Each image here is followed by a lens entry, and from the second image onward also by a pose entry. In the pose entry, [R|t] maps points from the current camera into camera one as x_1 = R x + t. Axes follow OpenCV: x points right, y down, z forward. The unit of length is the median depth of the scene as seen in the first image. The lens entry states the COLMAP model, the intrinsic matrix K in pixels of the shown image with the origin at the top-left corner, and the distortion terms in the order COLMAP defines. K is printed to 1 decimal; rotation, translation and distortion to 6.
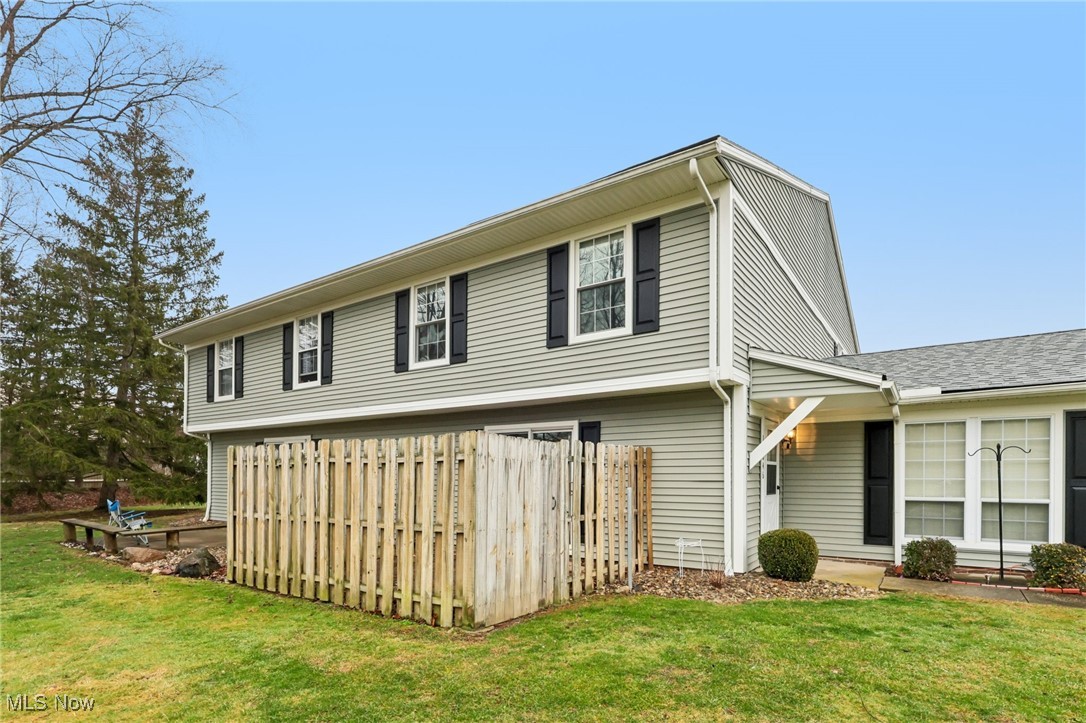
lens RADIAL K [[550.3, 0, 539.2], [0, 550.3, 477.1], [0, 0, 1]] dist [-0.002023, 0.000527]
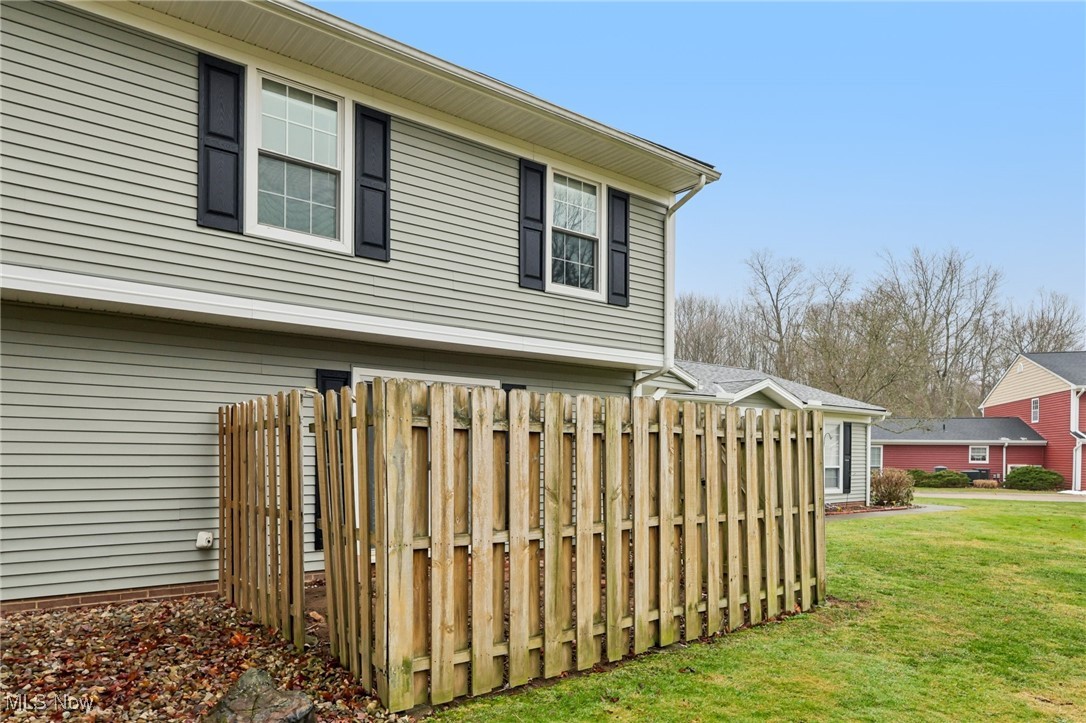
lens RADIAL K [[722.9, 0, 550.1], [0, 722.9, 463.4], [0, 0, 1]] dist [0.000438, 0.005214]
pose [[0.270888, -0.015266, 0.962490, -0.981412], [-0.008294, 0.999800, 0.018192, -0.003981], [-0.962575, -0.012911, 0.270707, 0.696058]]
